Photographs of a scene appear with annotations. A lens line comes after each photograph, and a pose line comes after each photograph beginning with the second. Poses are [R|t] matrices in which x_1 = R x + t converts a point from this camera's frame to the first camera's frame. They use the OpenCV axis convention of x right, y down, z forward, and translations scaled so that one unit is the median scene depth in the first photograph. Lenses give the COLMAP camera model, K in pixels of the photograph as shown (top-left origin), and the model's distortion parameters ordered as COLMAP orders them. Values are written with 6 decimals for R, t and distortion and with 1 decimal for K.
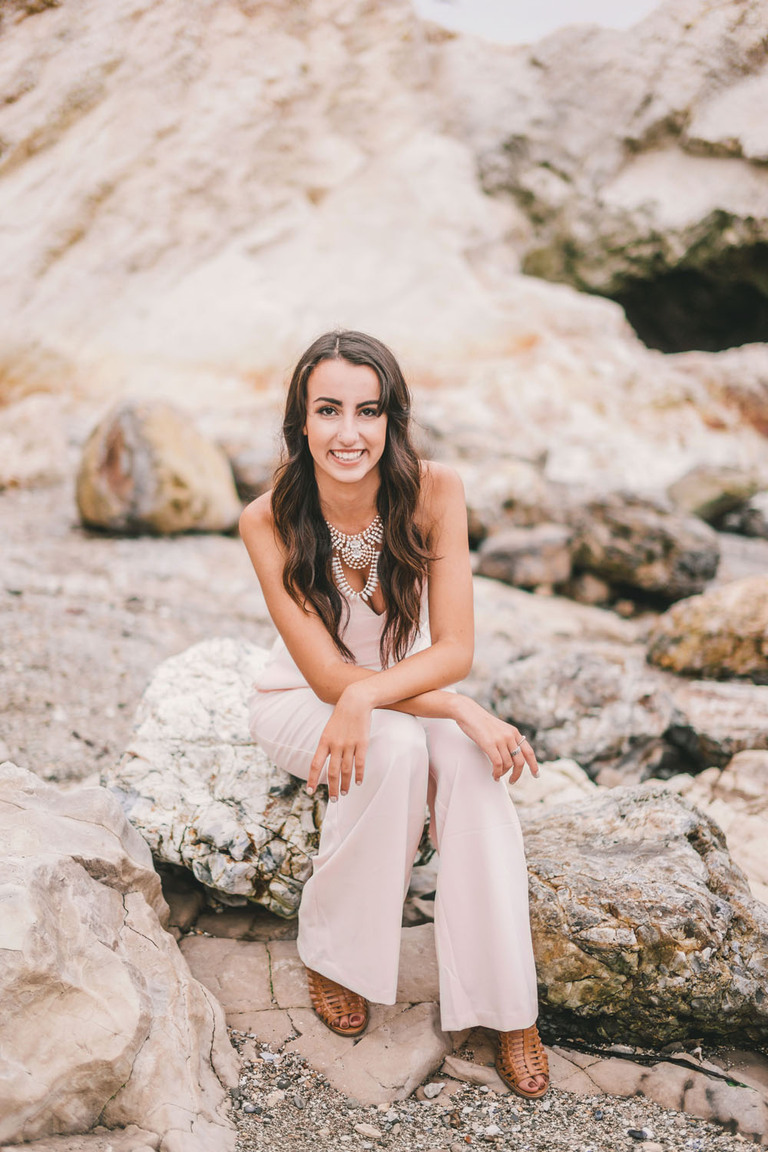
lens RADIAL K [[1770.0, 0, 384.0], [0, 1770.0, 576.0], [0, 0, 1]] dist [-0.175162, -0.020110]
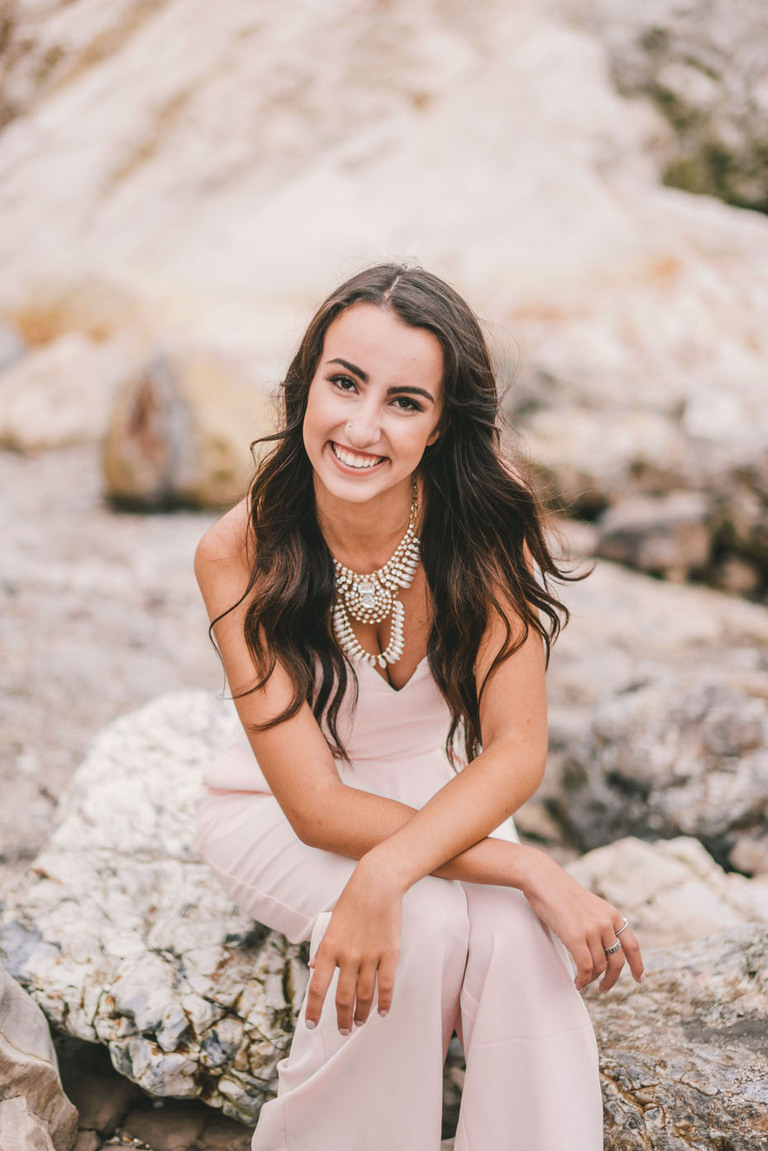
lens RADIAL K [[1768.5, 0, 384.0], [0, 1768.5, 575.5], [0, 0, 1]] dist [-0.175162, -0.020110]
pose [[0.995473, -0.000885, -0.095041, 0.044943], [0.004715, 0.999185, 0.040089, -0.033548], [0.094928, -0.040356, 0.994666, 0.251687]]
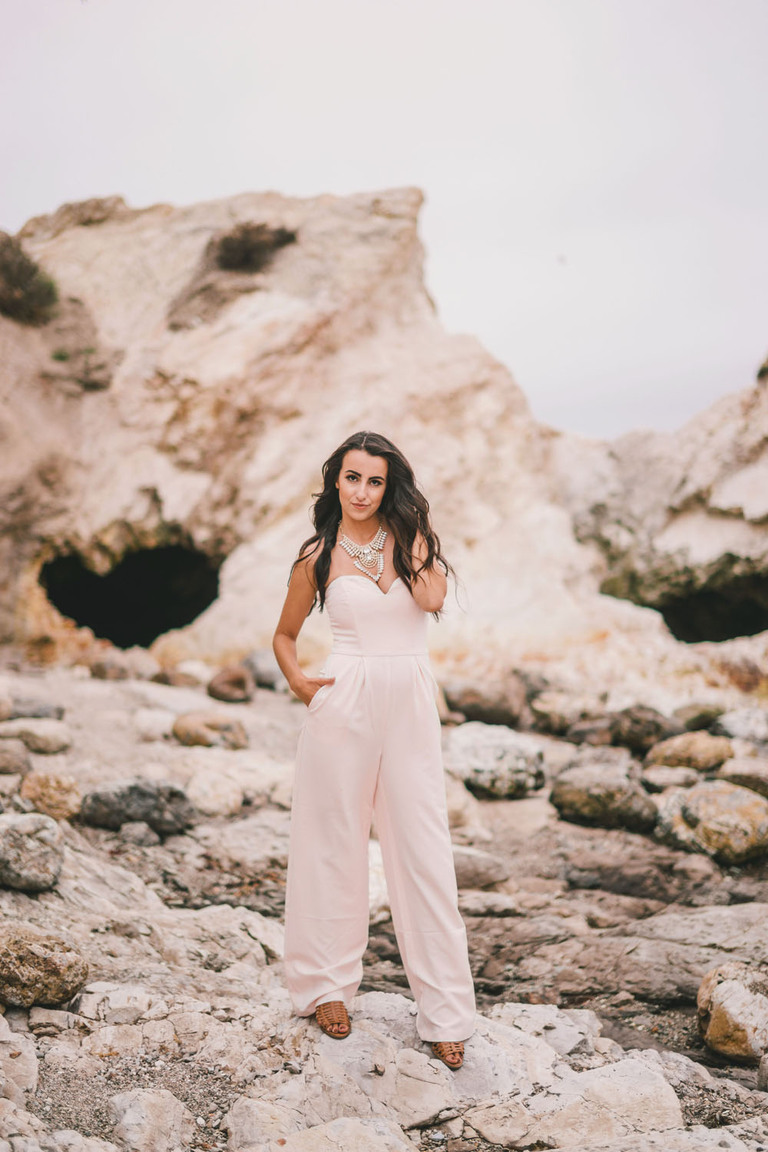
lens RADIAL K [[4315.1, 0, 384.0], [0, 4315.1, 576.0], [0, 0, 1]] dist [0.095412, 0.271070]
pose [[0.999933, 0.007728, -0.008626, -0.151270], [-0.009023, 0.986763, -0.161919, 0.806215], [0.007261, 0.161986, 0.986766, -5.161438]]
